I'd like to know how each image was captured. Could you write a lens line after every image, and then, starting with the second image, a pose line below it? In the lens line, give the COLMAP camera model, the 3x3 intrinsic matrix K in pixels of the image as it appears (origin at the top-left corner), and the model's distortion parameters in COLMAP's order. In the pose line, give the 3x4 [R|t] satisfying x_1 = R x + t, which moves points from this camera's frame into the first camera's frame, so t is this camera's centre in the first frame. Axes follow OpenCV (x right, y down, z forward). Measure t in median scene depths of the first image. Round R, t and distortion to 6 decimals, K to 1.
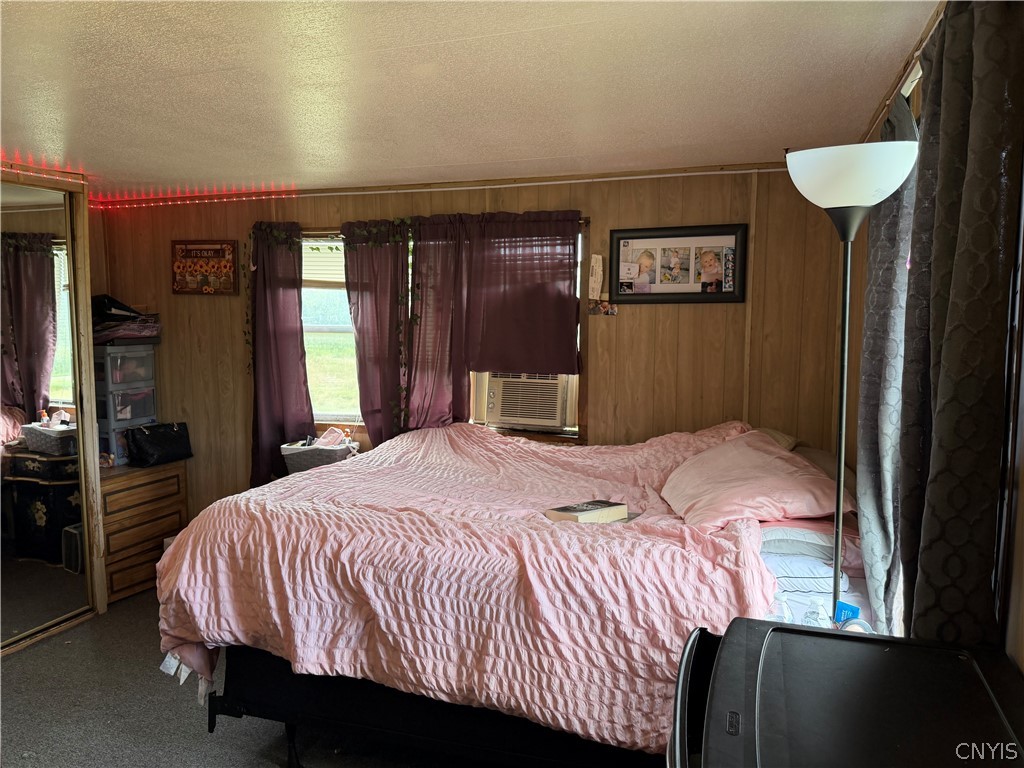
lens RADIAL K [[723.6, 0, 519.8], [0, 723.6, 386.9], [0, 0, 1]] dist [0.159270, -0.272666]
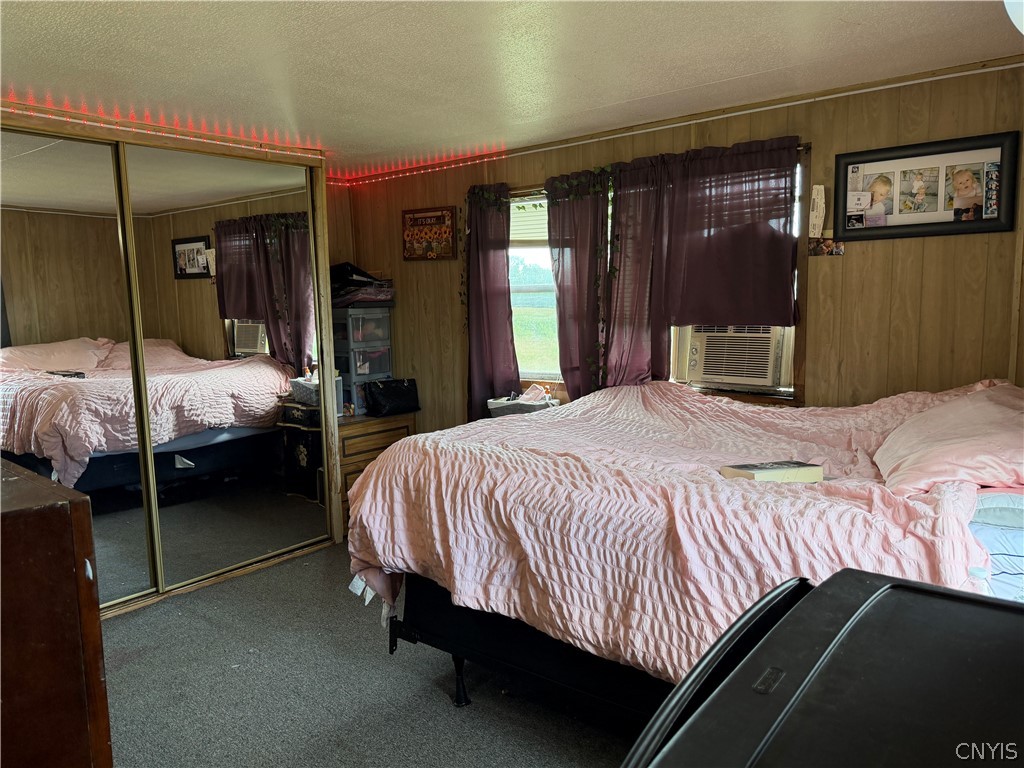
lens RADIAL K [[723.6, 0, 519.8], [0, 723.6, 386.9], [0, 0, 1]] dist [0.159270, -0.272666]
pose [[0.935423, 0.018304, -0.353057, 0.092673], [-0.010658, 0.999665, 0.023588, 0.041227], [0.353370, -0.018302, 0.935304, 0.058539]]
